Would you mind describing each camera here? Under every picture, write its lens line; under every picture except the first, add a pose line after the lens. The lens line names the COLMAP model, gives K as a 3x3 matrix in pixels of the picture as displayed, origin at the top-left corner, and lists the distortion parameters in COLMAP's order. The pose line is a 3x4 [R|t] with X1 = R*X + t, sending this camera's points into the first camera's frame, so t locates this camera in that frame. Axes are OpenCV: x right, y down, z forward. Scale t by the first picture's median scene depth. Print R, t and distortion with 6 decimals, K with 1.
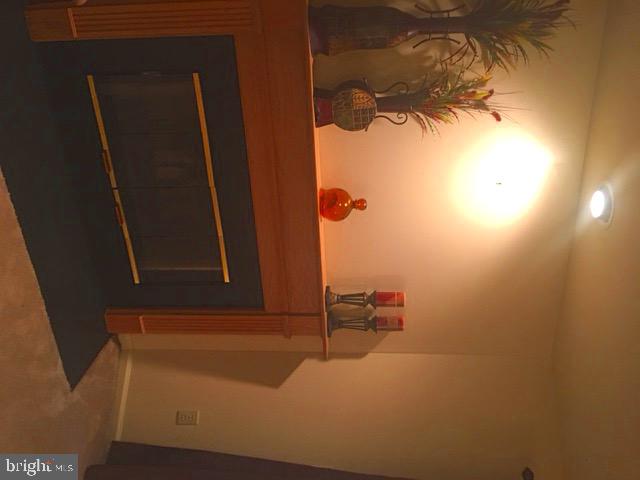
lens RADIAL K [[537.2, 0, 320.0], [0, 537.2, 240.0], [0, 0, 1]] dist [0.075217, -0.106709]
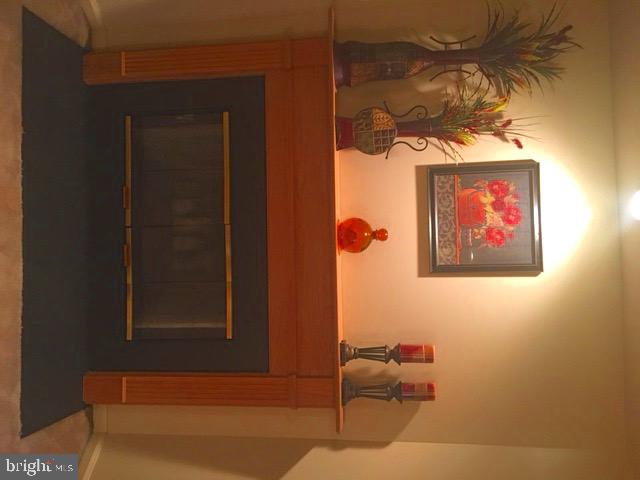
lens RADIAL K [[537.2, 0, 320.0], [0, 537.2, 240.0], [0, 0, 1]] dist [0.075217, -0.106709]
pose [[0.998065, 0.030883, -0.053962, 0.019733], [-0.052385, 0.885178, -0.462294, 0.379106], [0.033489, 0.464227, 0.885083, 0.171368]]
